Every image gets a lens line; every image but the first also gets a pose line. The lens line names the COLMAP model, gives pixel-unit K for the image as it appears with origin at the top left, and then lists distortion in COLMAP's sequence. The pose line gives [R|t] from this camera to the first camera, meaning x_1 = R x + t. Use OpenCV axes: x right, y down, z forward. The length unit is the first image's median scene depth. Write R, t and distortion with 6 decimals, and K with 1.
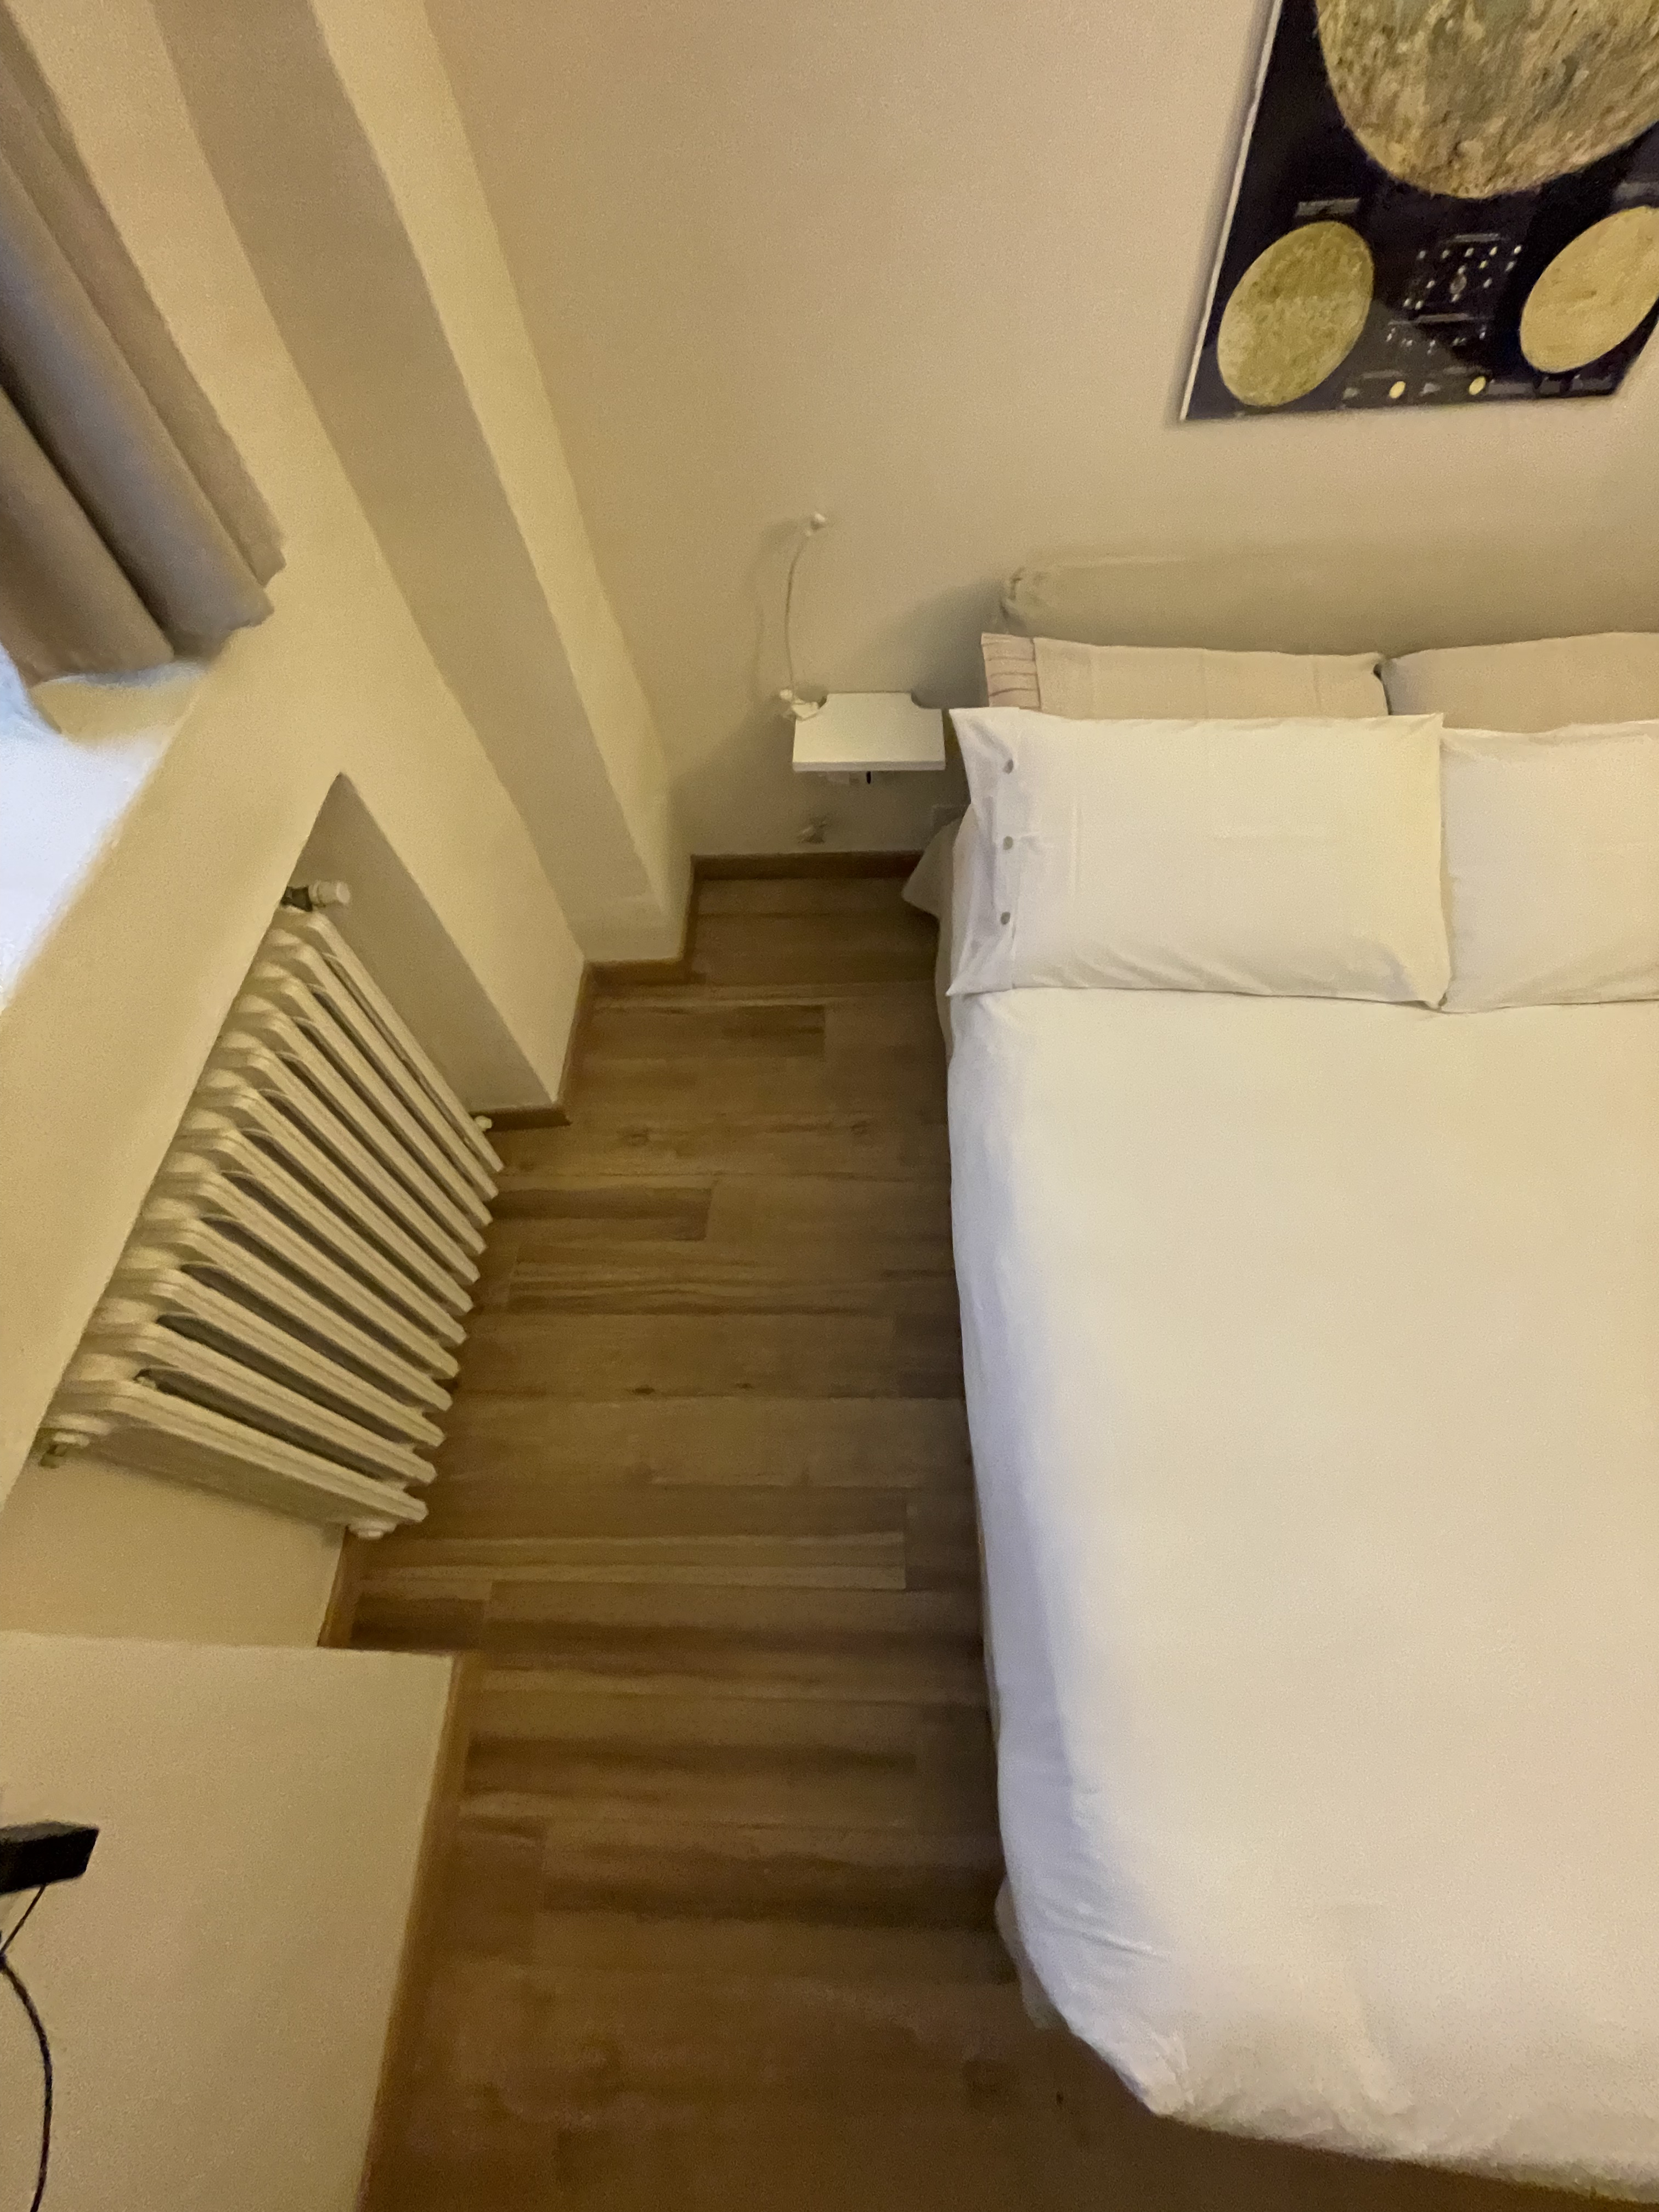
lens RADIAL K [[890.4, 0, 834.3], [0, 890.4, 1107.6], [0, 0, 1]] dist [-0.004732, -0.001091]
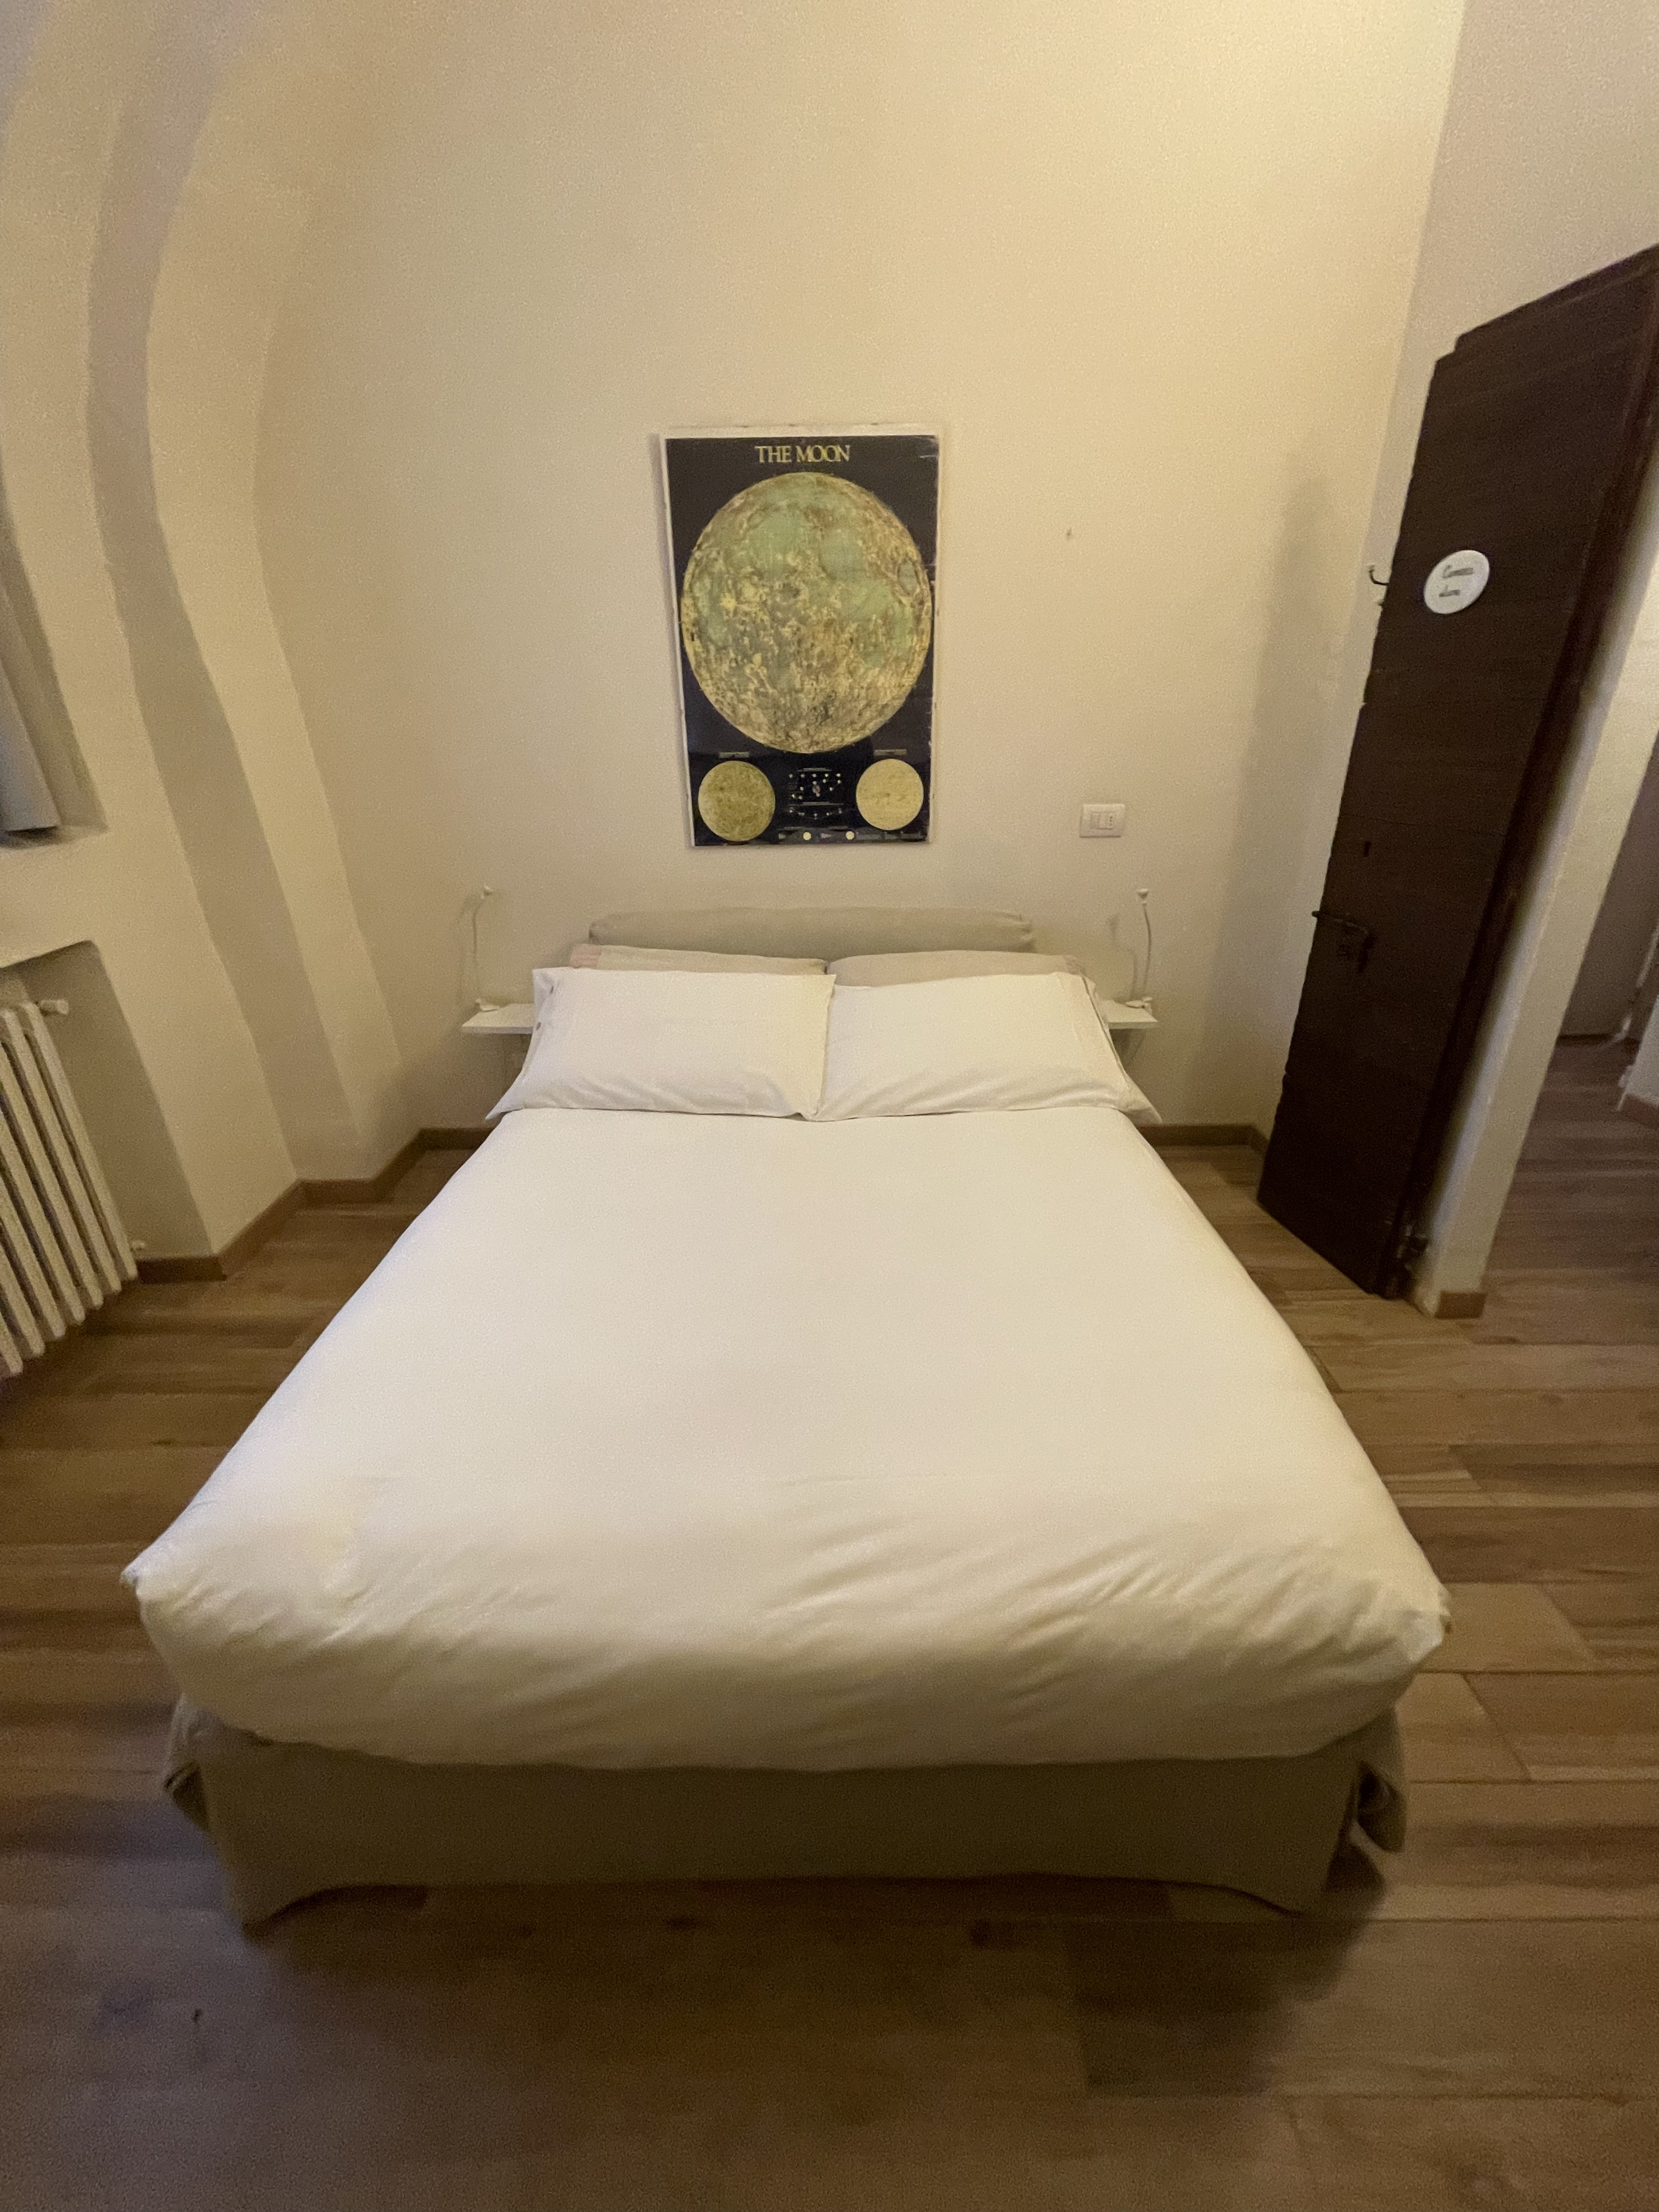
lens RADIAL K [[890.4, 0, 831.0], [0, 890.4, 1104.2], [0, 0, 1]] dist [-0.004732, -0.001091]
pose [[0.999180, 0.030253, 0.026925, 0.666799], [-0.010457, 0.834998, -0.550154, 0.656537], [-0.039126, 0.549421, 0.834629, -0.220638]]
